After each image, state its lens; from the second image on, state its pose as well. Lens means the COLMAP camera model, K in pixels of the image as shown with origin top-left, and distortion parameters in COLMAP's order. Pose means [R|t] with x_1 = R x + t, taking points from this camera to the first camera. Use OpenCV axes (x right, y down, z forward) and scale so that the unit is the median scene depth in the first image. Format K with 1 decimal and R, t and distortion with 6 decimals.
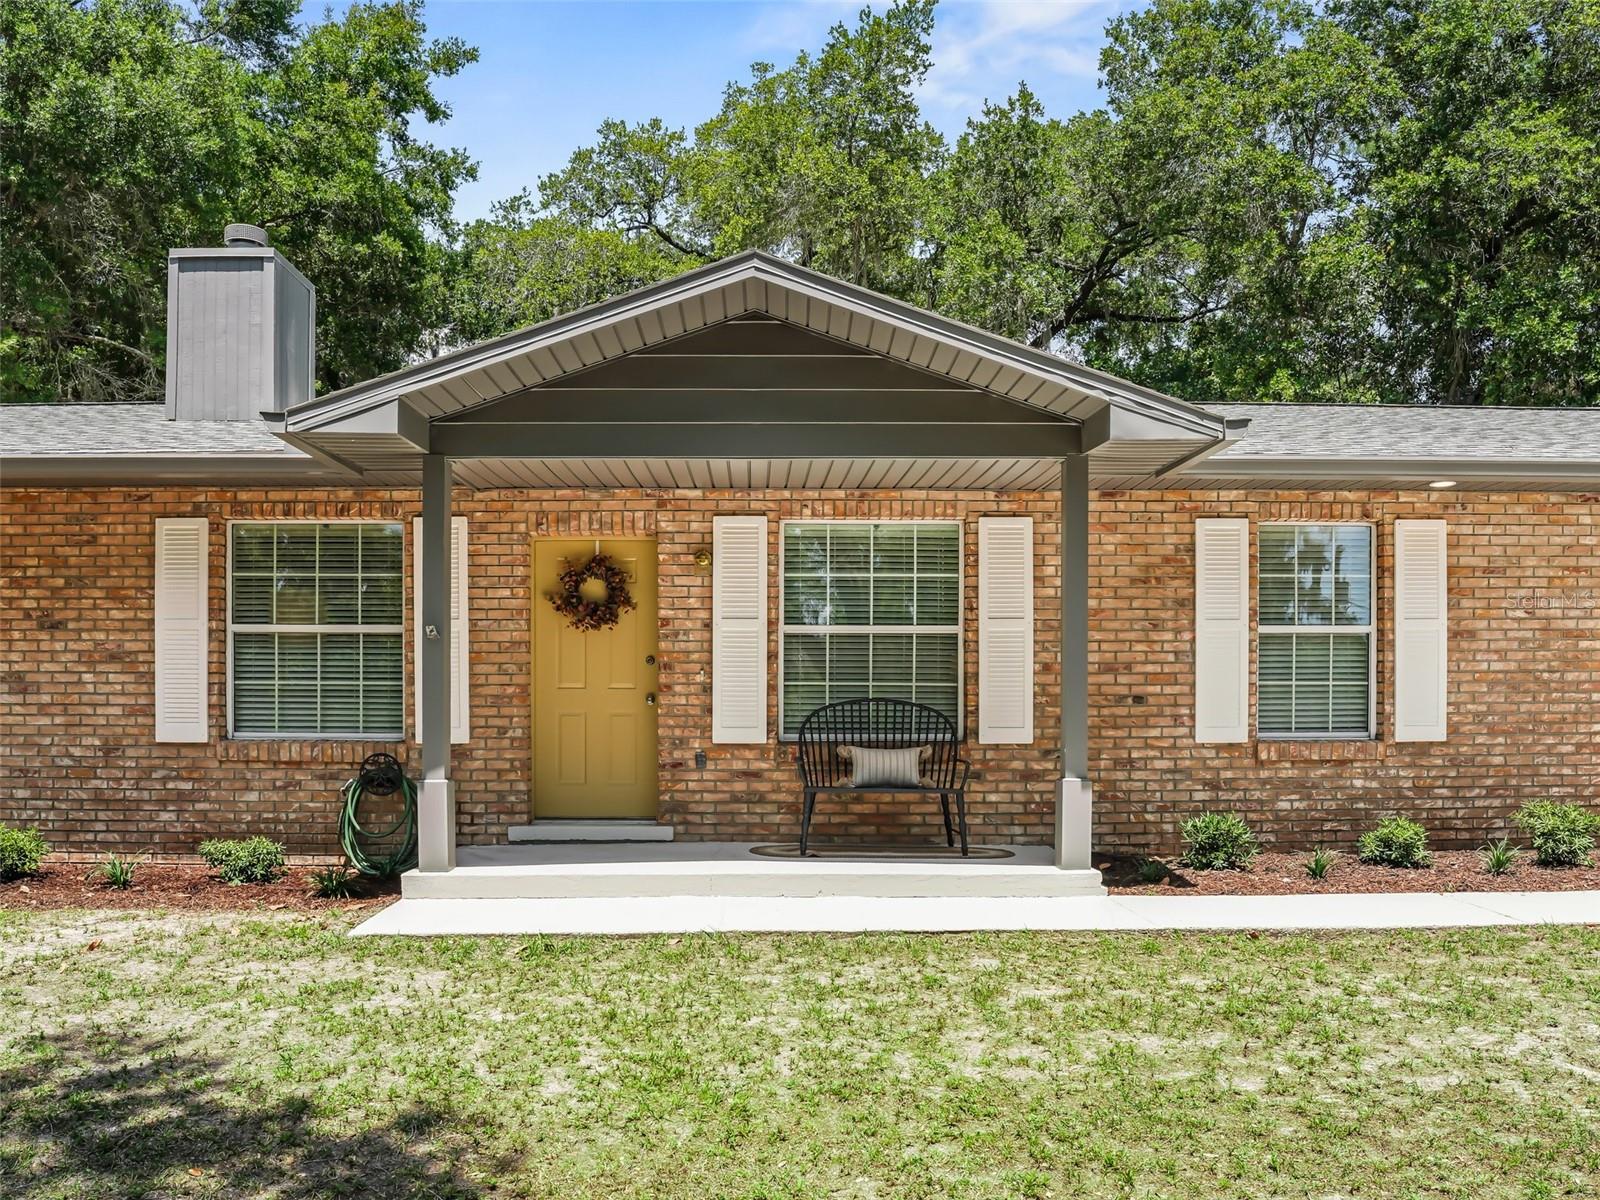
lens RADIAL K [[929.1, 0, 806.6], [0, 929.1, 604.3], [0, 0, 1]] dist [0.001540, 0.001589]
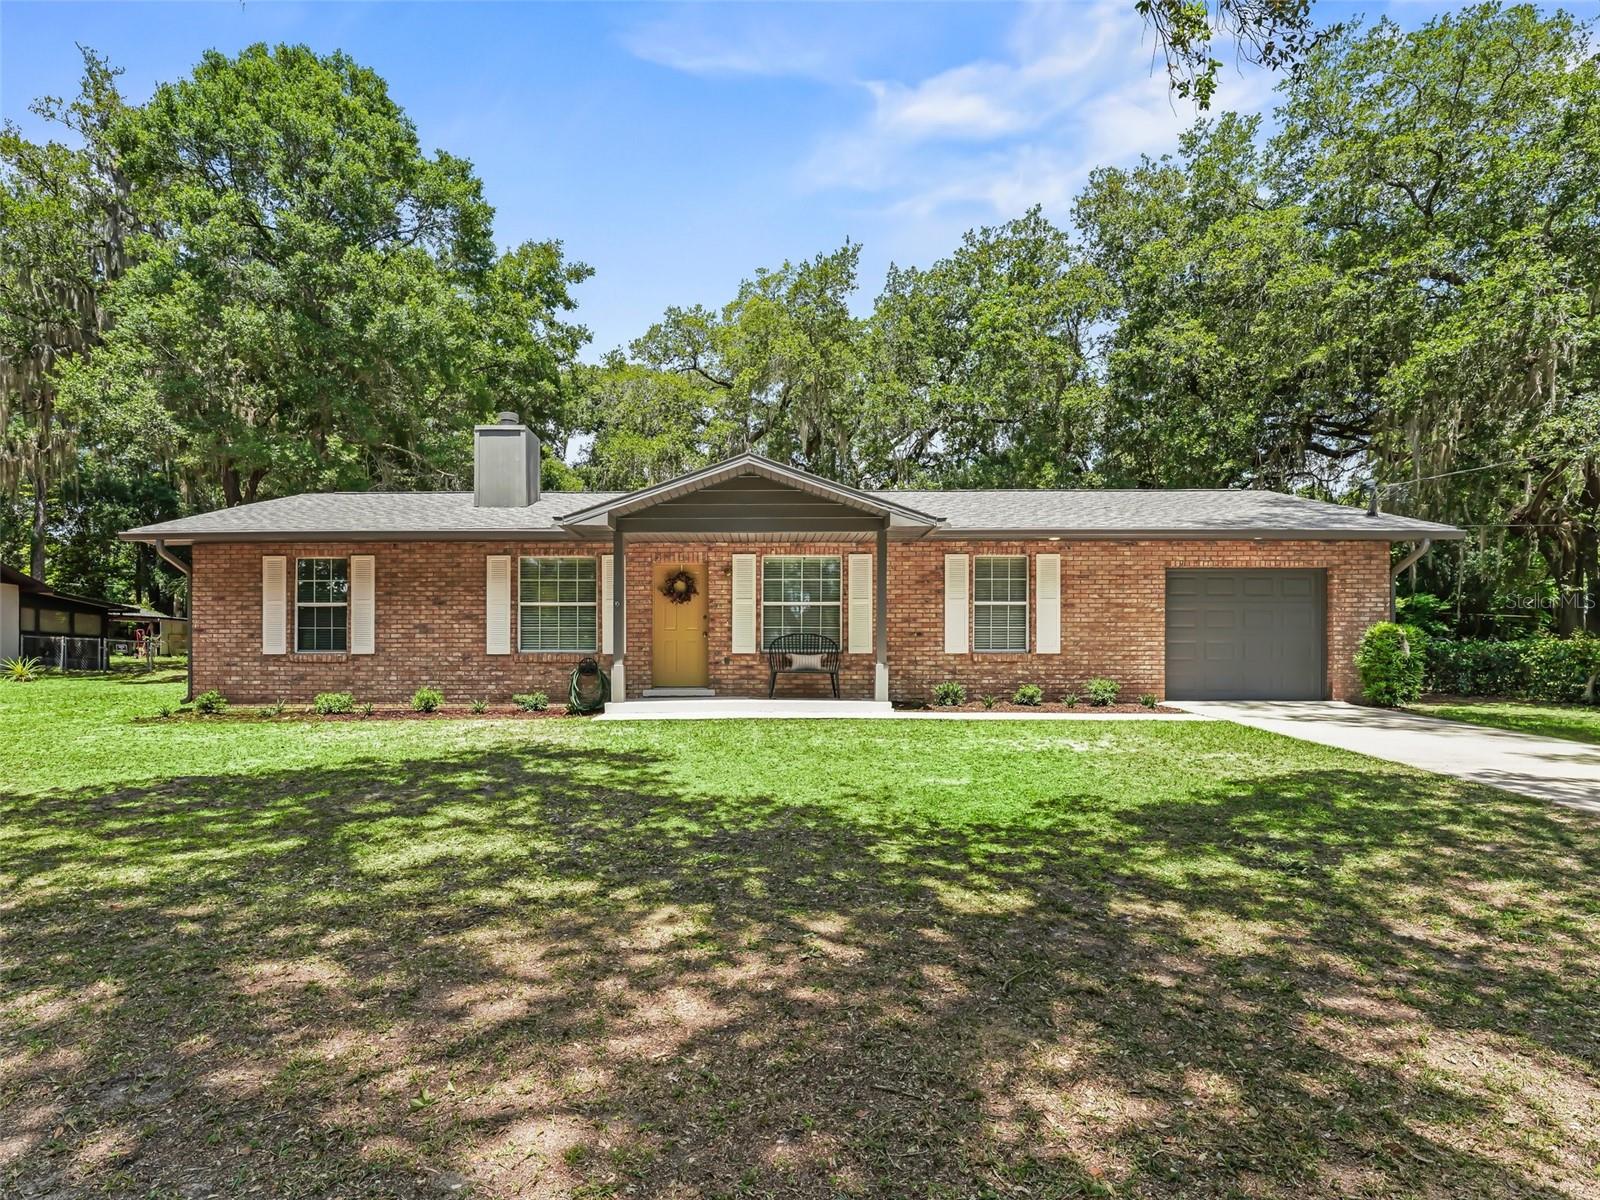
lens RADIAL K [[741.6, 0, 793.7], [0, 741.6, 592.6], [0, 0, 1]] dist [0.011994, -0.003023]
pose [[0.999785, -0.002317, -0.020594, 0.084927], [0.002239, 0.999990, -0.003787, 0.006724], [0.020602, 0.003740, 0.999781, -0.794355]]
